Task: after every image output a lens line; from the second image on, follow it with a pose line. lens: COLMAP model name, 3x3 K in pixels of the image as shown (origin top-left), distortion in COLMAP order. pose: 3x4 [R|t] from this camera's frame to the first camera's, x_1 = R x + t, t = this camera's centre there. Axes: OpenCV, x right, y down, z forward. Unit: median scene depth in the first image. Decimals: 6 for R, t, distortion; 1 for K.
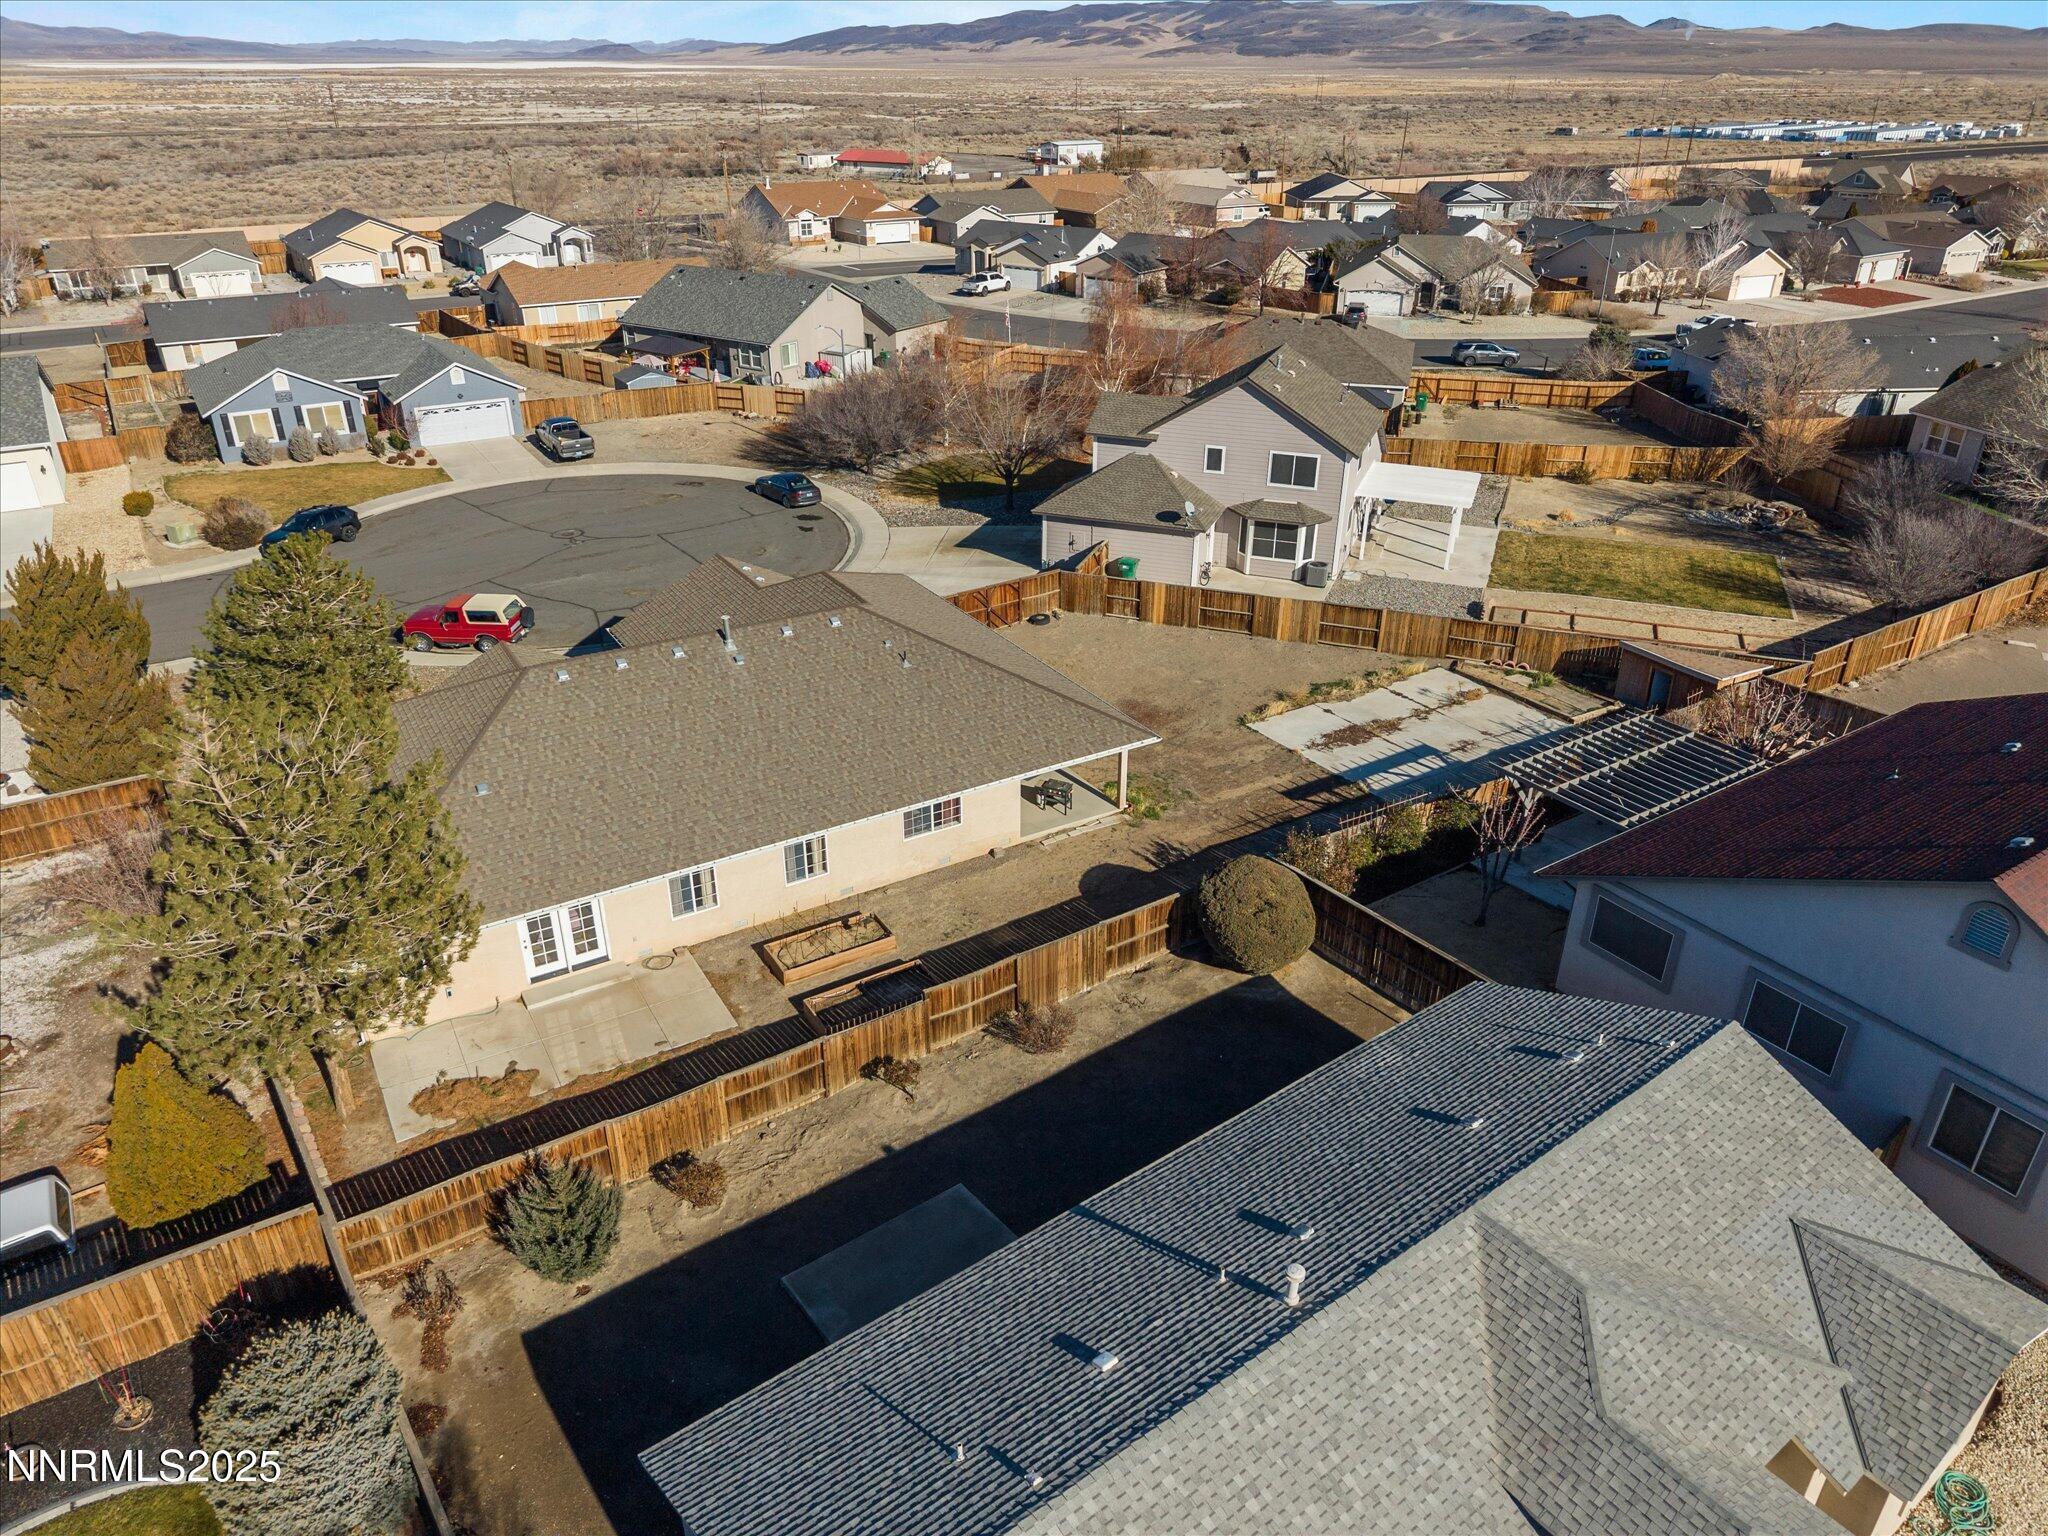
lens RADIAL K [[1364.9, 0, 1028.5], [0, 1364.9, 767.4], [0, 0, 1]] dist [0.012835, -0.013278]
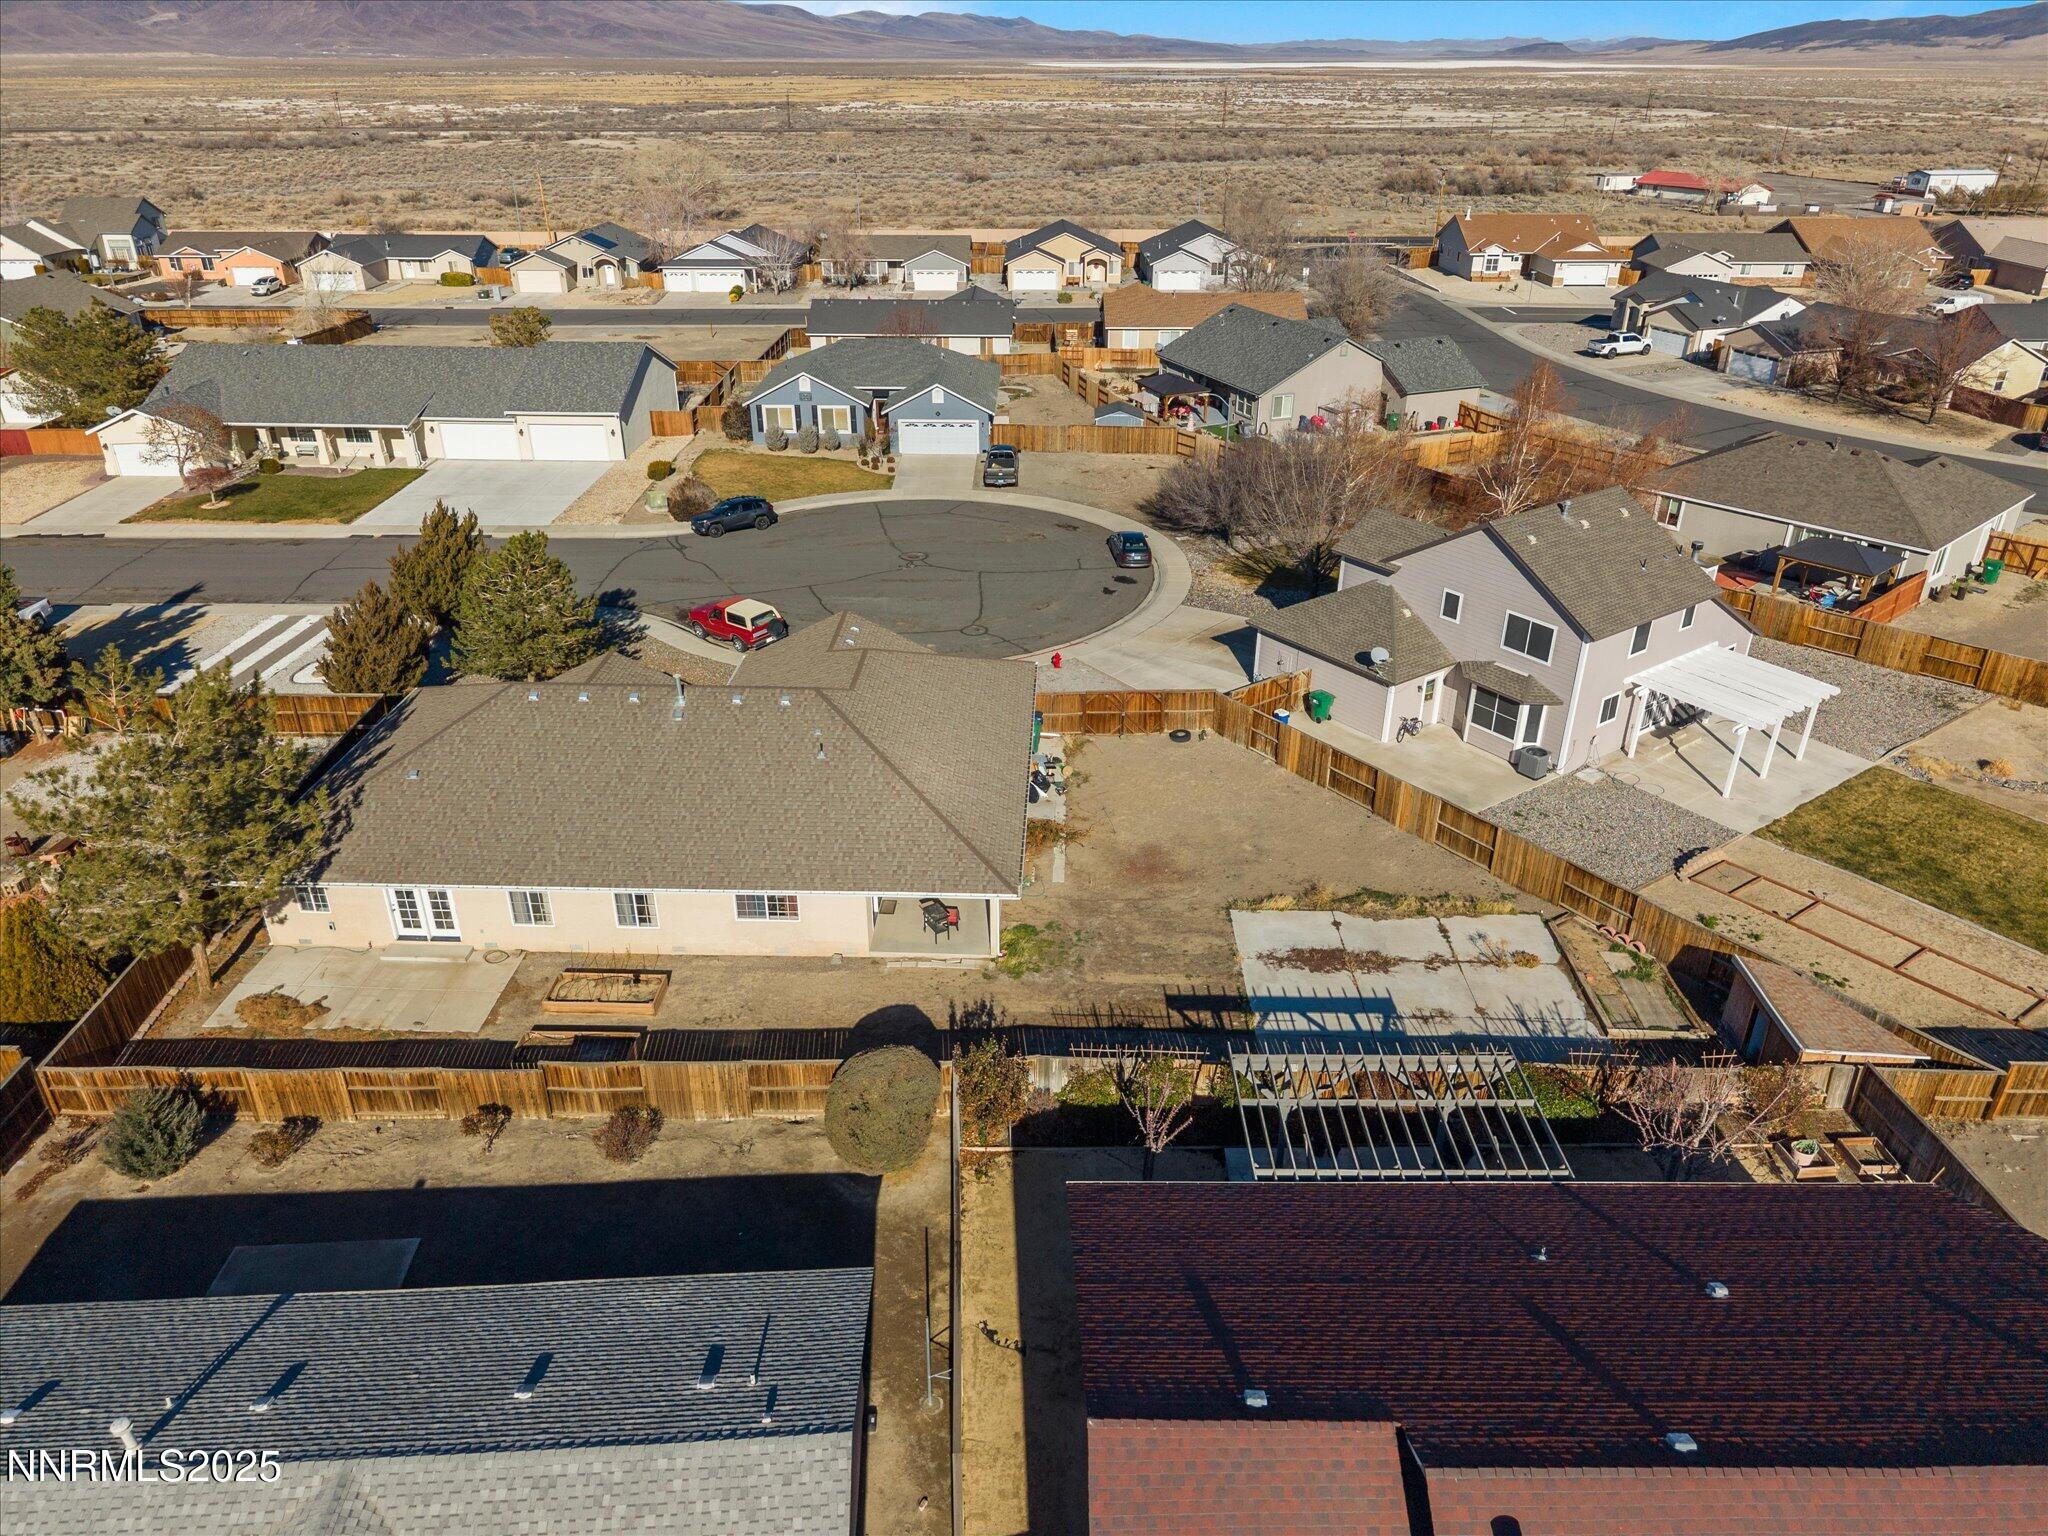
lens RADIAL K [[1364.9, 0, 1028.5], [0, 1364.9, 767.4], [0, 0, 1]] dist [0.012835, -0.013278]
pose [[0.835079, 0.251621, -0.489215, 0.439579], [-0.251410, 0.965527, 0.067455, -0.141666], [0.489323, 0.066663, 0.869551, 0.140020]]
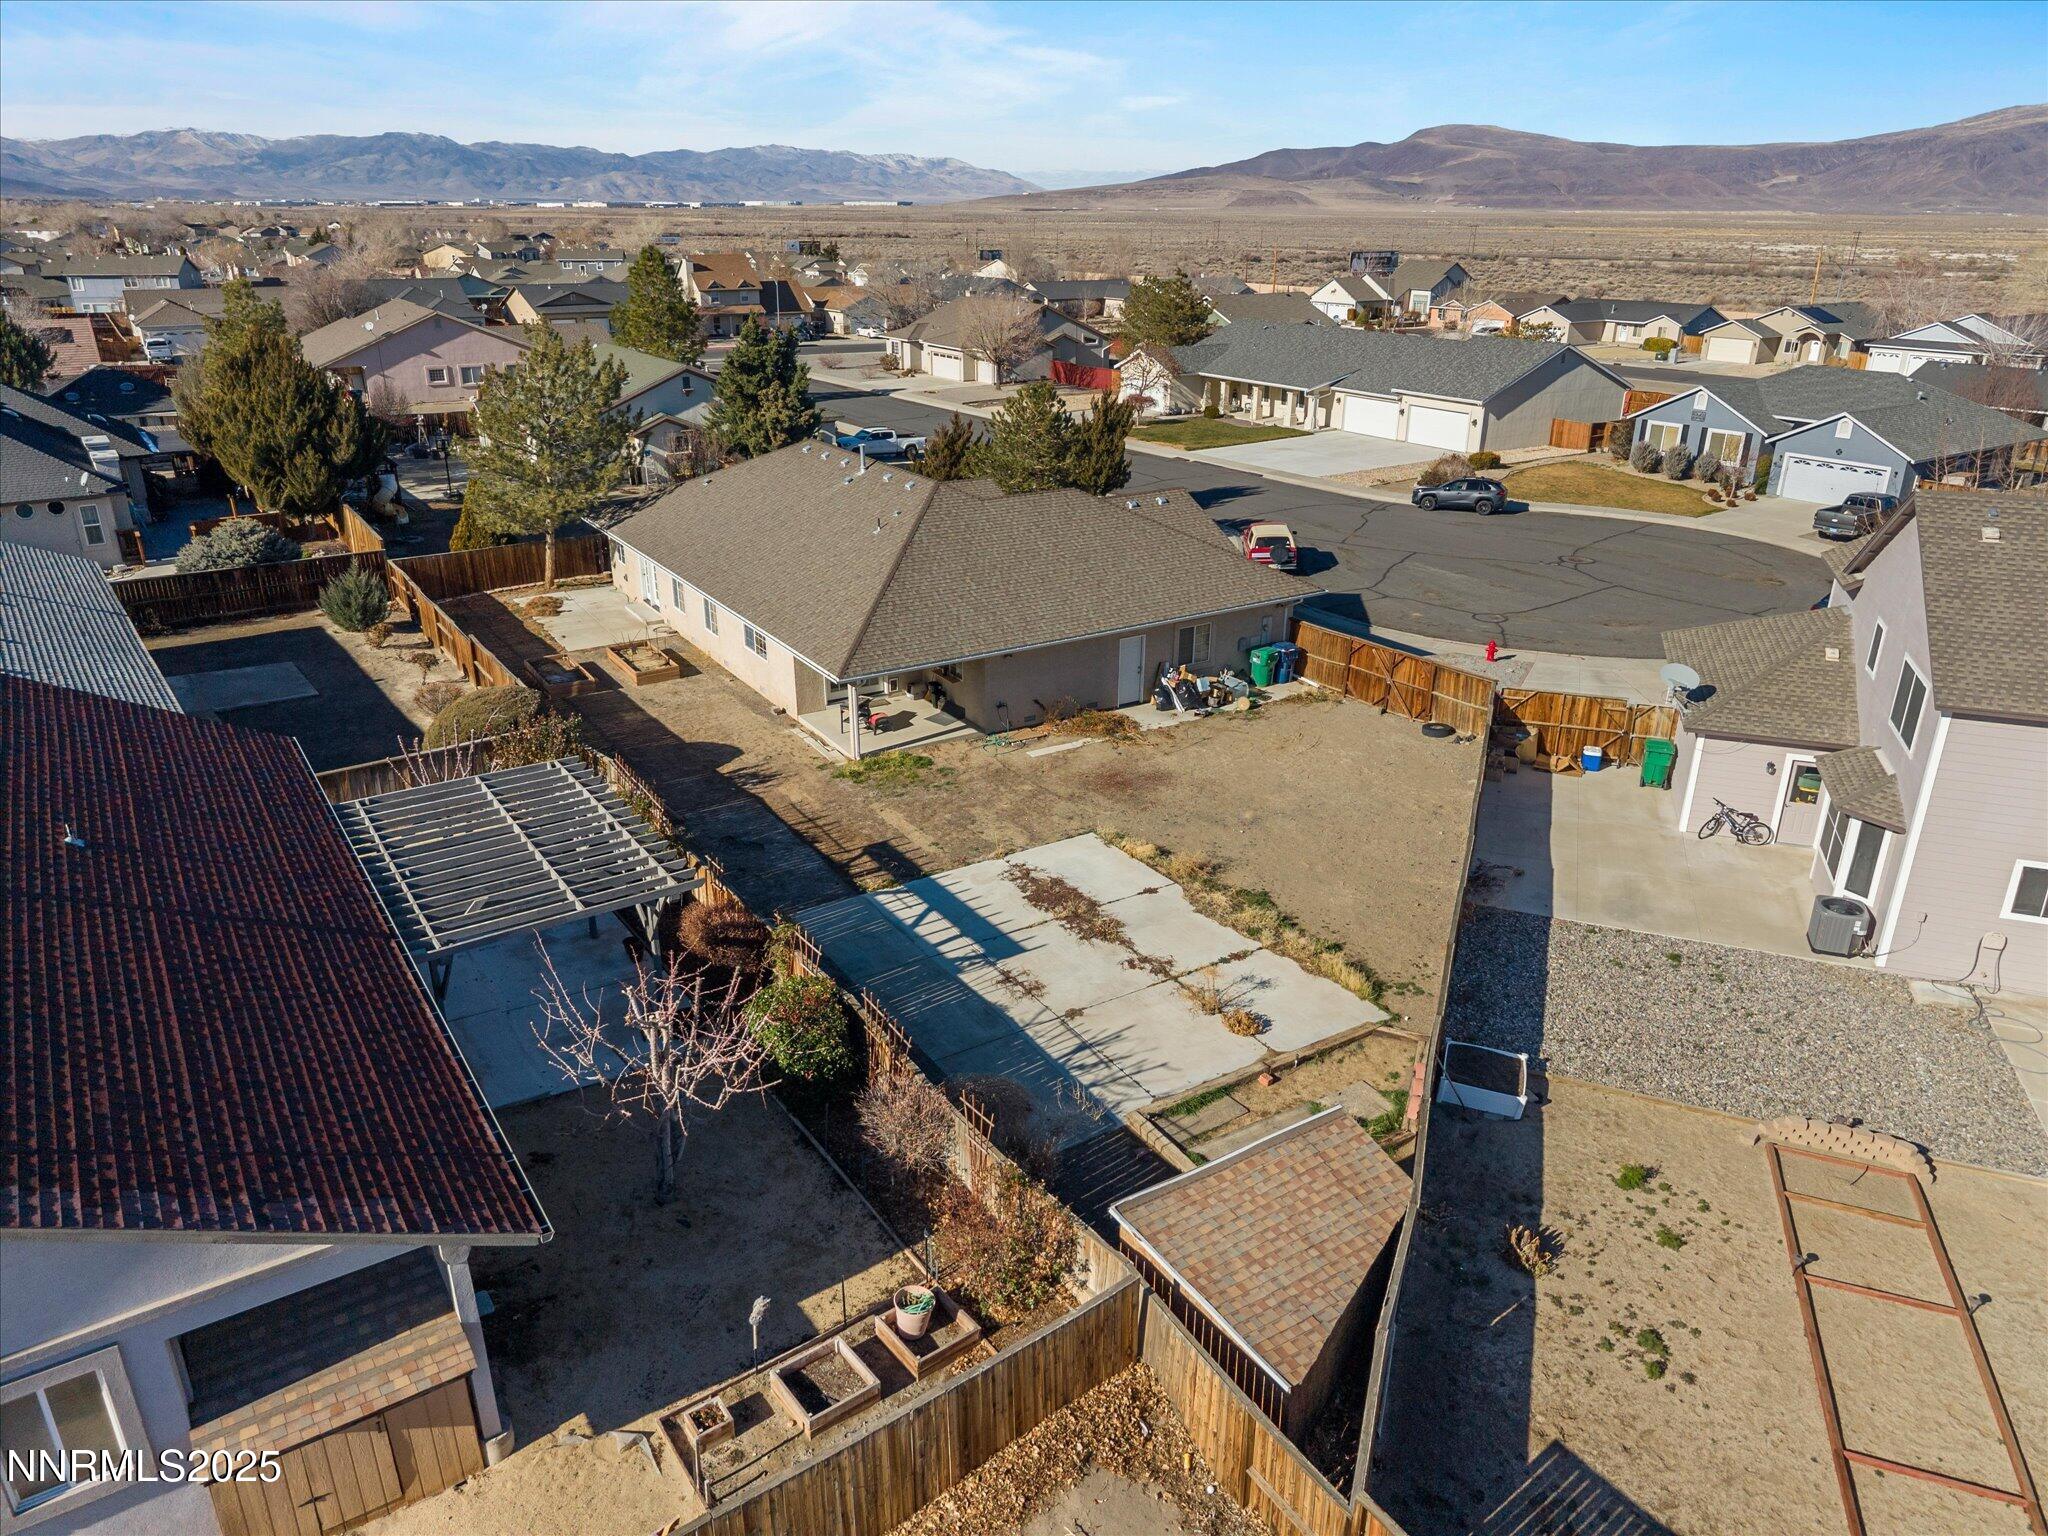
lens RADIAL K [[1364.9, 0, 1028.5], [0, 1364.9, 767.4], [0, 0, 1]] dist [0.012835, -0.013278]
pose [[0.013825, 0.374199, -0.927245, 0.741921], [-0.462861, 0.824391, 0.325790, -0.252987], [0.886323, 0.424681, 0.184599, 0.786511]]
